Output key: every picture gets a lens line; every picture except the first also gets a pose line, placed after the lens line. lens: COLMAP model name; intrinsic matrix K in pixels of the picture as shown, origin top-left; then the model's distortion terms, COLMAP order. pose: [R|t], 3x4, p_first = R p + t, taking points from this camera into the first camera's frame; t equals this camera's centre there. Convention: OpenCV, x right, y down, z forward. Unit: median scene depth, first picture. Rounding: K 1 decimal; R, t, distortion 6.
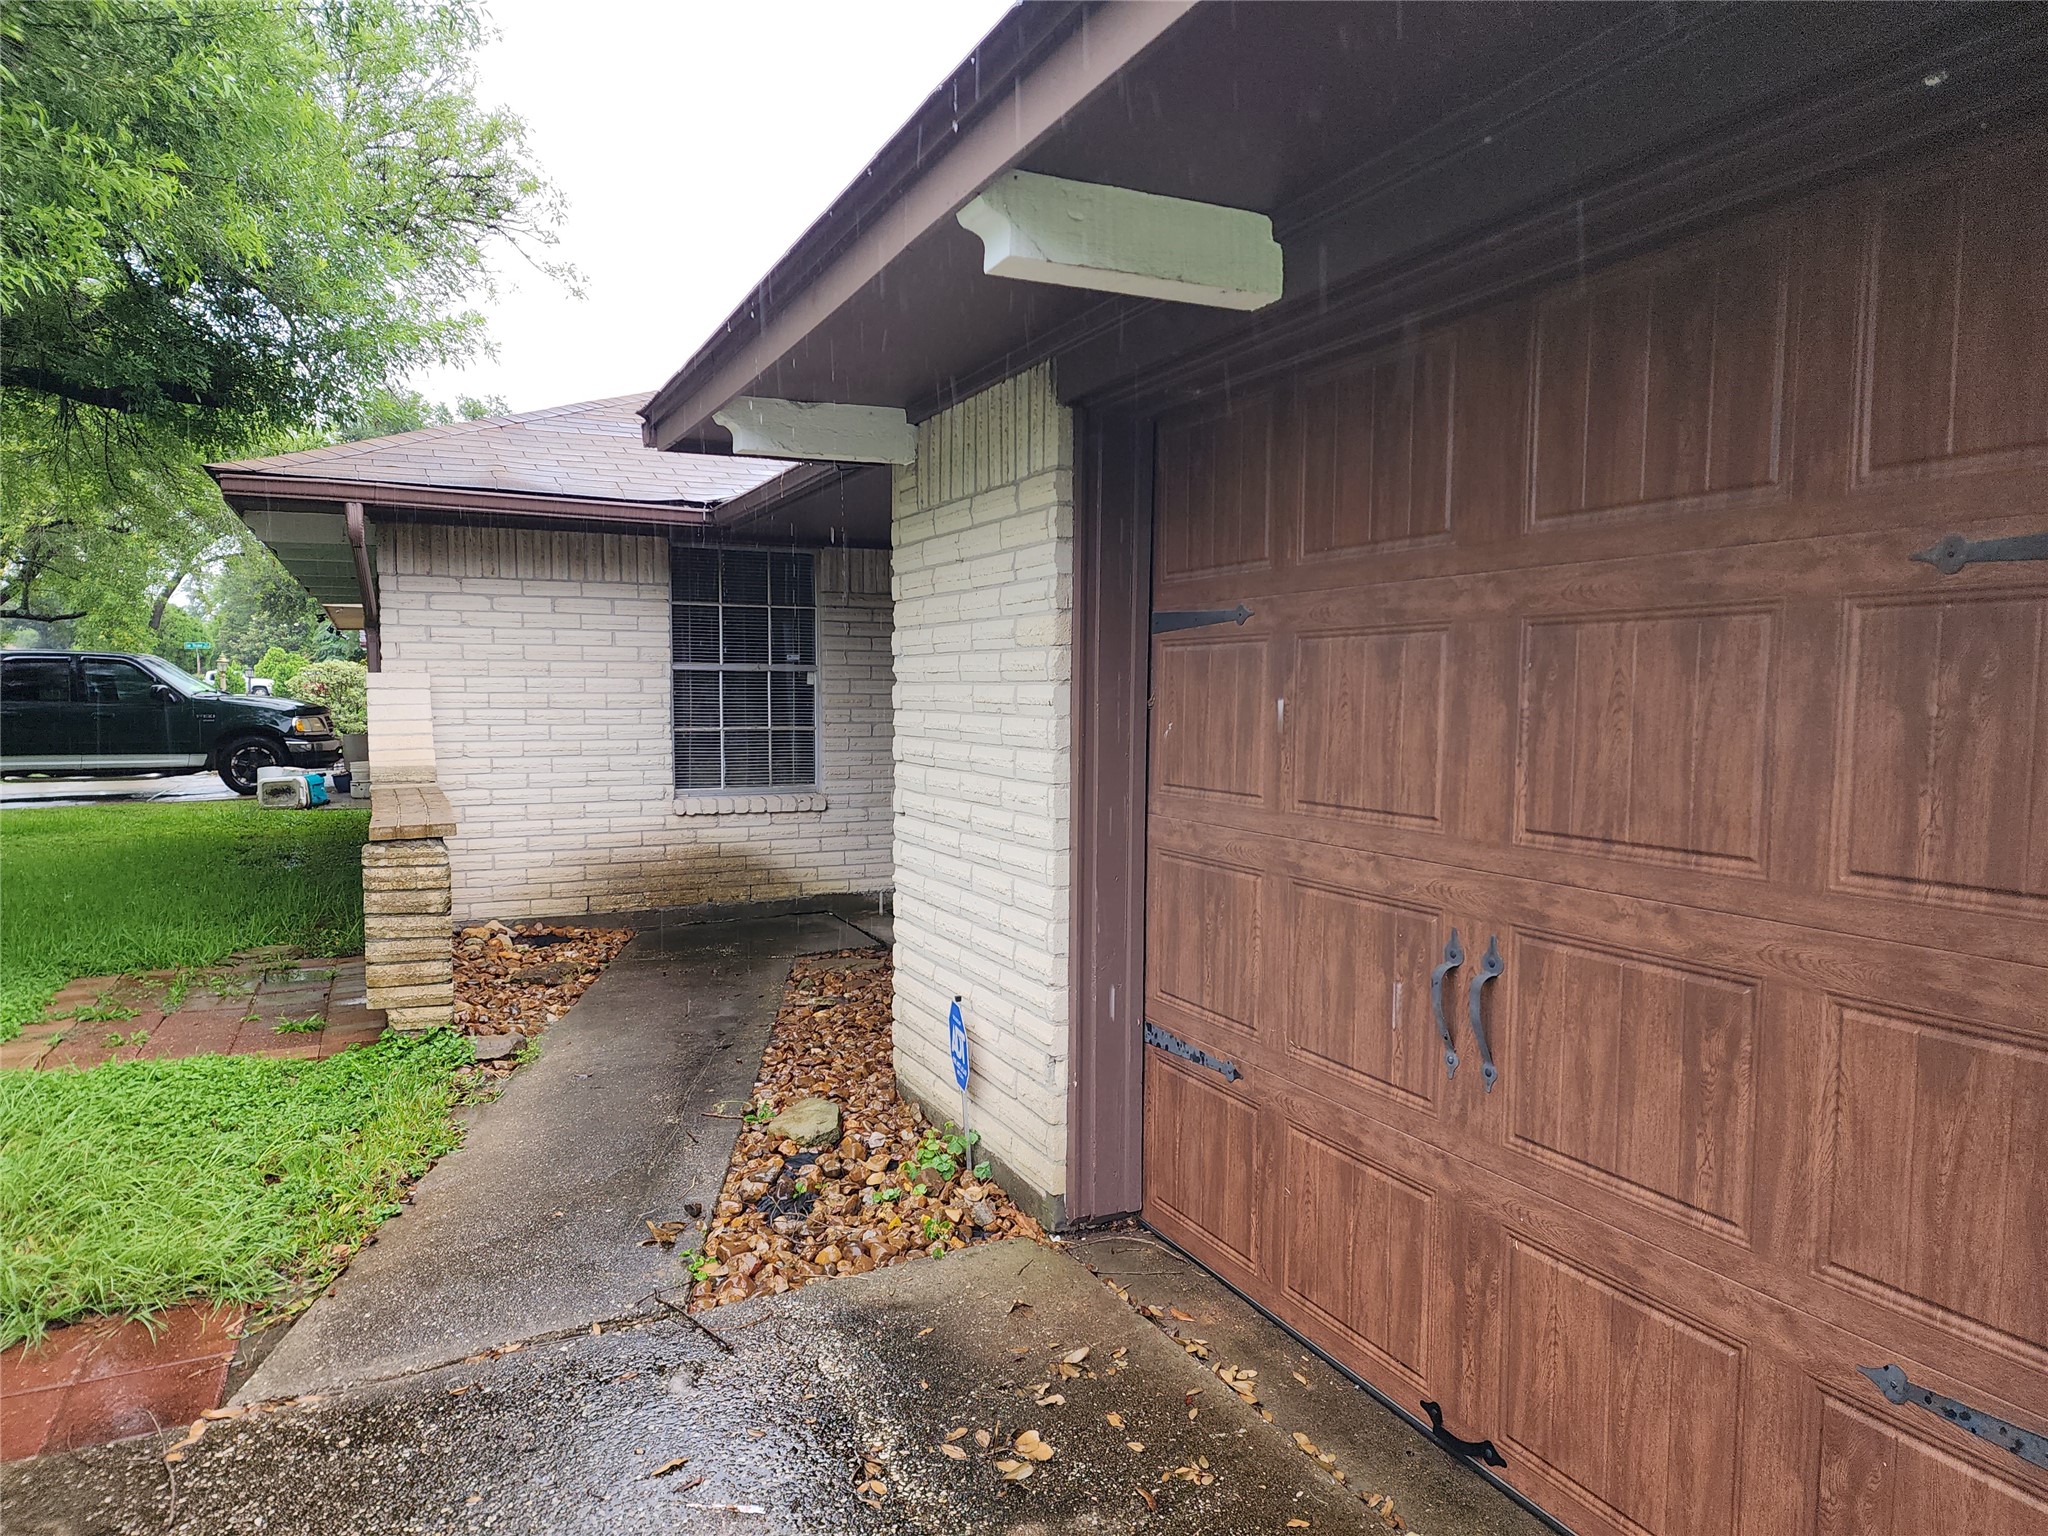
lens RADIAL K [[1369.5, 0, 1021.8], [0, 1369.5, 768.4], [0, 0, 1]] dist [0.079782, -0.080399]
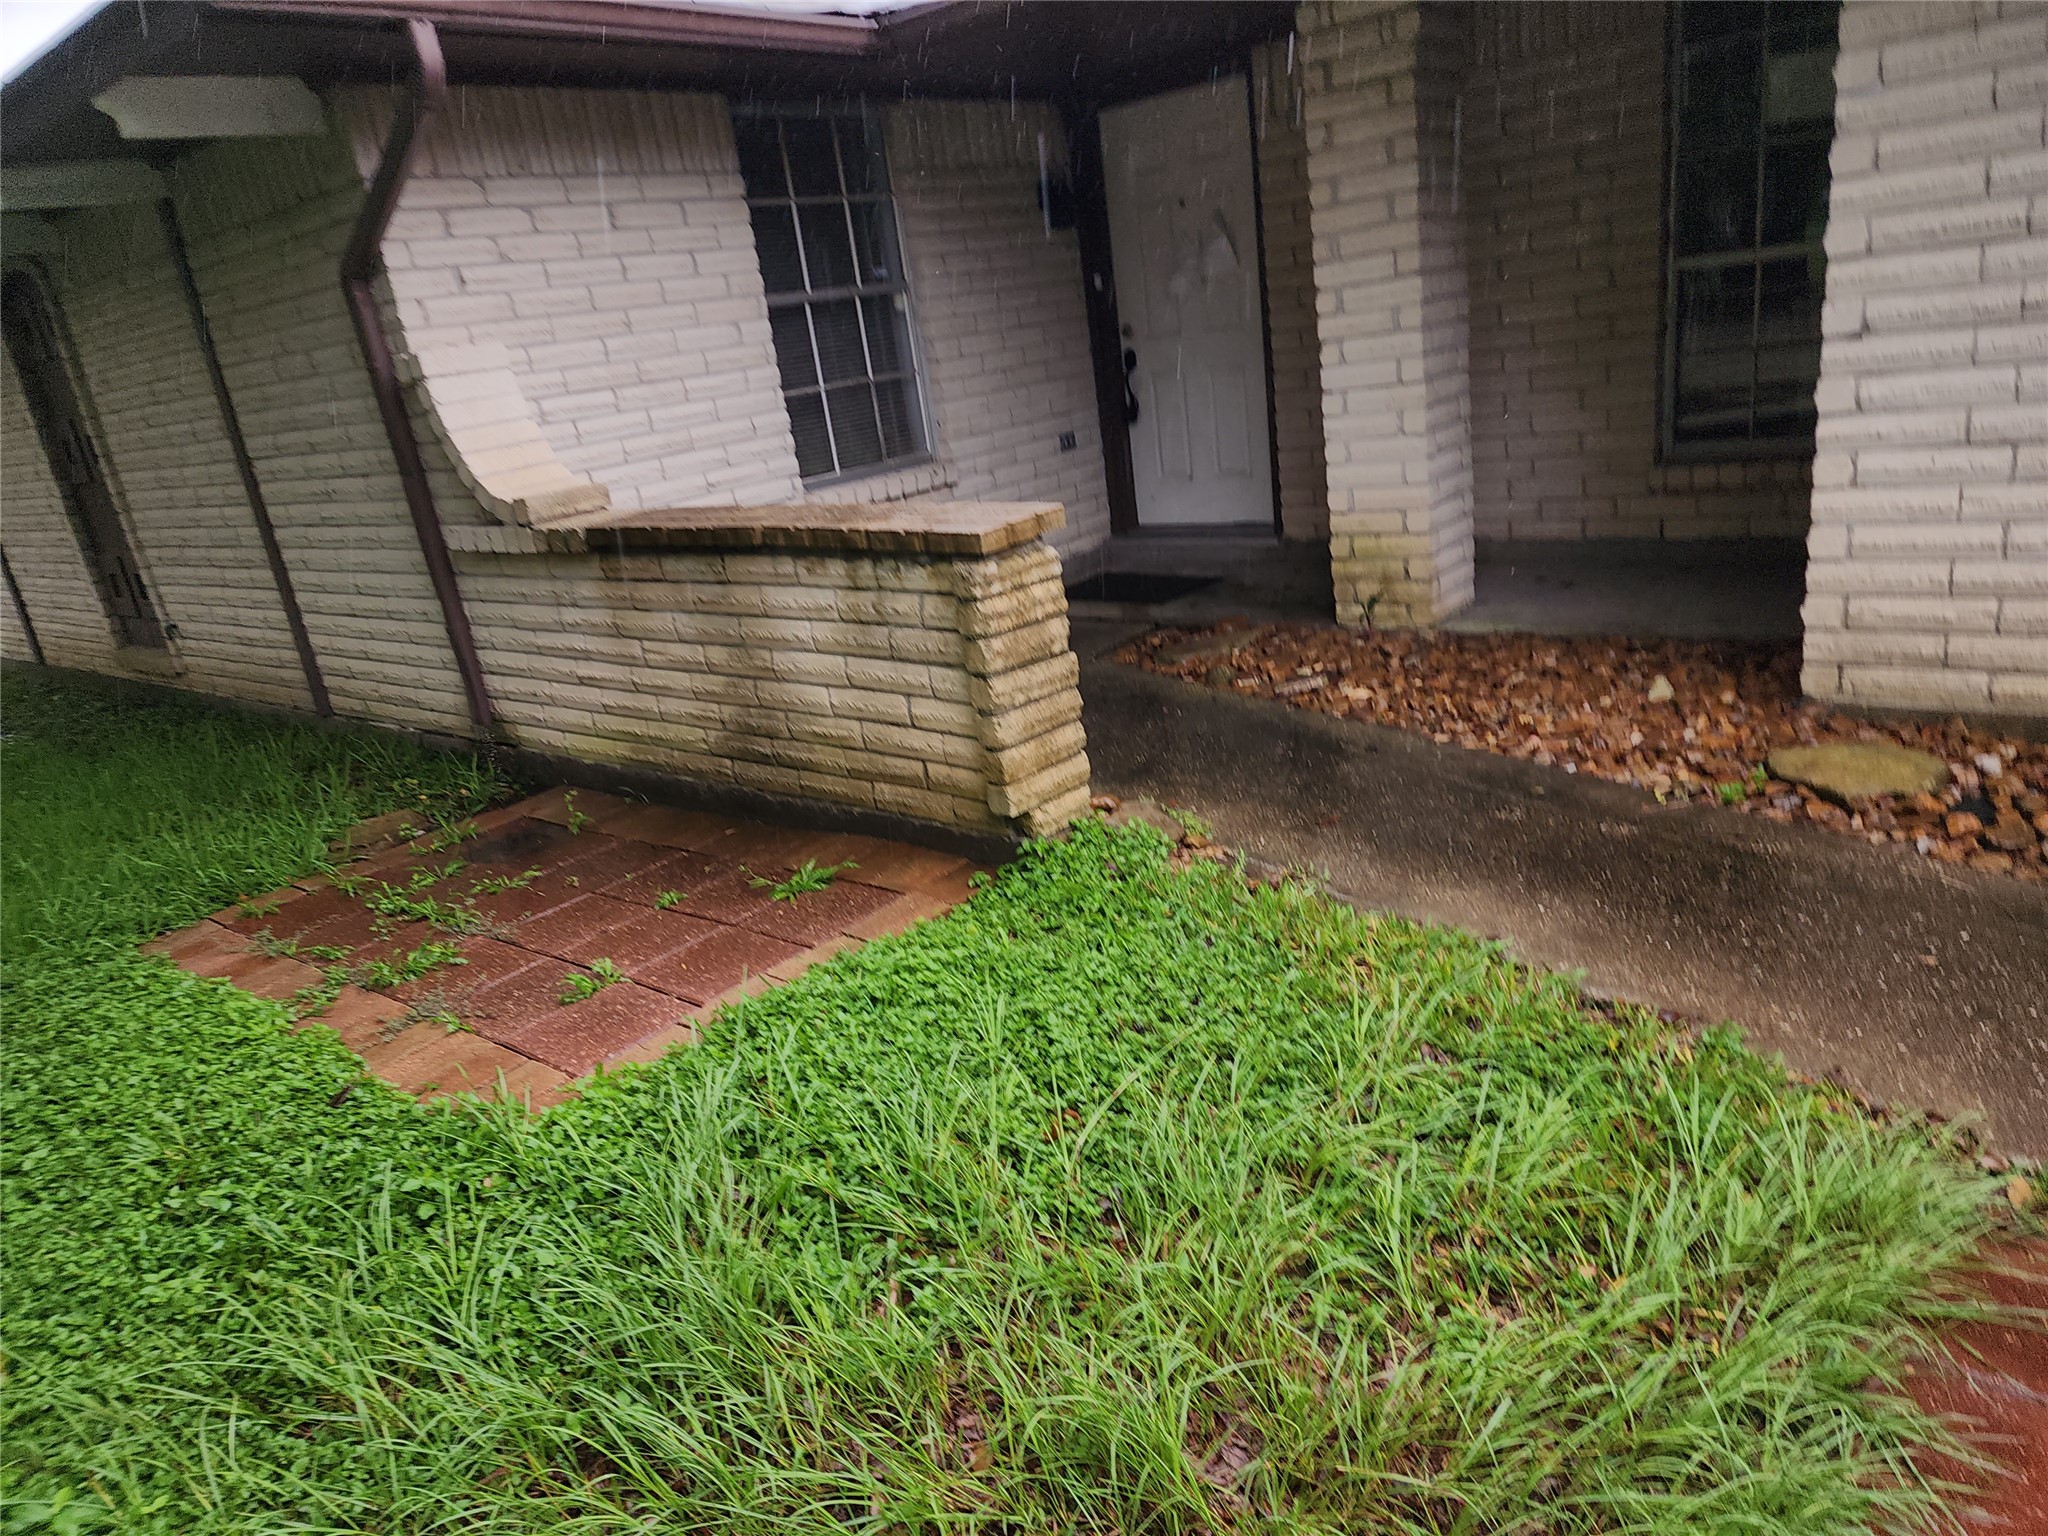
lens RADIAL K [[1369.5, 0, 1027.6], [0, 1369.5, 773.5], [0, 0, 1]] dist [0.079782, -0.080399]
pose [[0.892299, -0.256581, 0.371442, -0.457515], [0.165909, 0.951584, 0.258770, -0.006063], [-0.419854, -0.169275, 0.891666, 0.285657]]
